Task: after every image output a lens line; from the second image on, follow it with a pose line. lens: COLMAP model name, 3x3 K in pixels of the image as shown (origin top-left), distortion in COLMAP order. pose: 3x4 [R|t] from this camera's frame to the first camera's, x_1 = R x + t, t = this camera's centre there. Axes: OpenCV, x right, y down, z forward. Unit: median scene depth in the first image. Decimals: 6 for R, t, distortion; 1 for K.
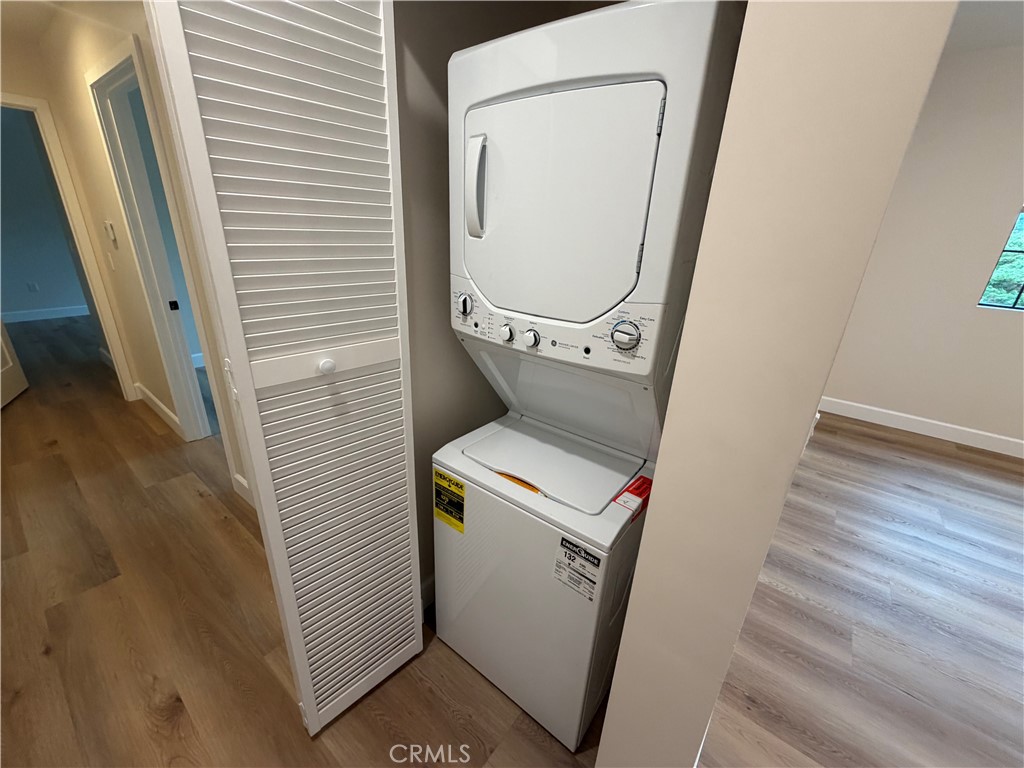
lens RADIAL K [[408.9, 0, 510.1], [0, 408.9, 385.2], [0, 0, 1]] dist [0.002453, -0.000042]
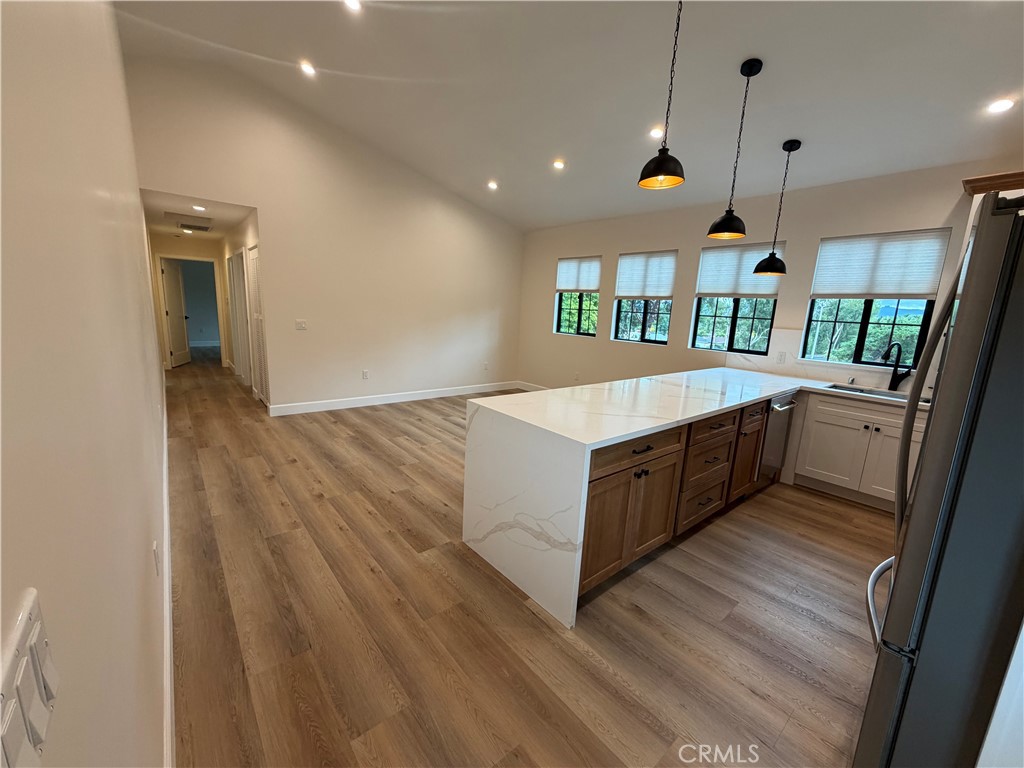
lens RADIAL K [[405.9, 0, 519.2], [0, 405.9, 388.0], [0, 0, 1]] dist [0.015737, 0.000016]
pose [[0.980358, 0.030855, -0.194798, 1.612270], [-0.064548, 0.983489, -0.169067, 0.562545], [0.186365, 0.178319, 0.966163, -1.283855]]
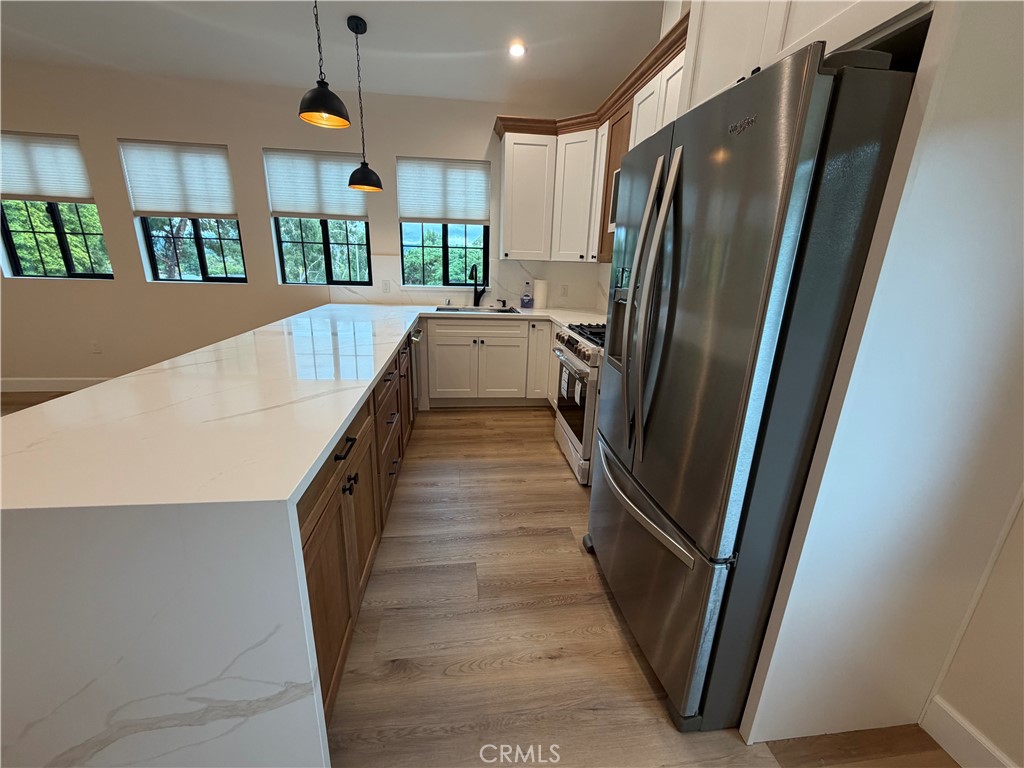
lens RADIAL K [[408.9, 0, 510.1], [0, 408.9, 385.2], [0, 0, 1]] dist [0.002453, -0.000042]
pose [[0.713840, -0.239385, 0.658124, 1.534707], [0.258506, 0.963466, 0.070059, 0.475593], [-0.650851, 0.120118, 0.749643, -0.964004]]
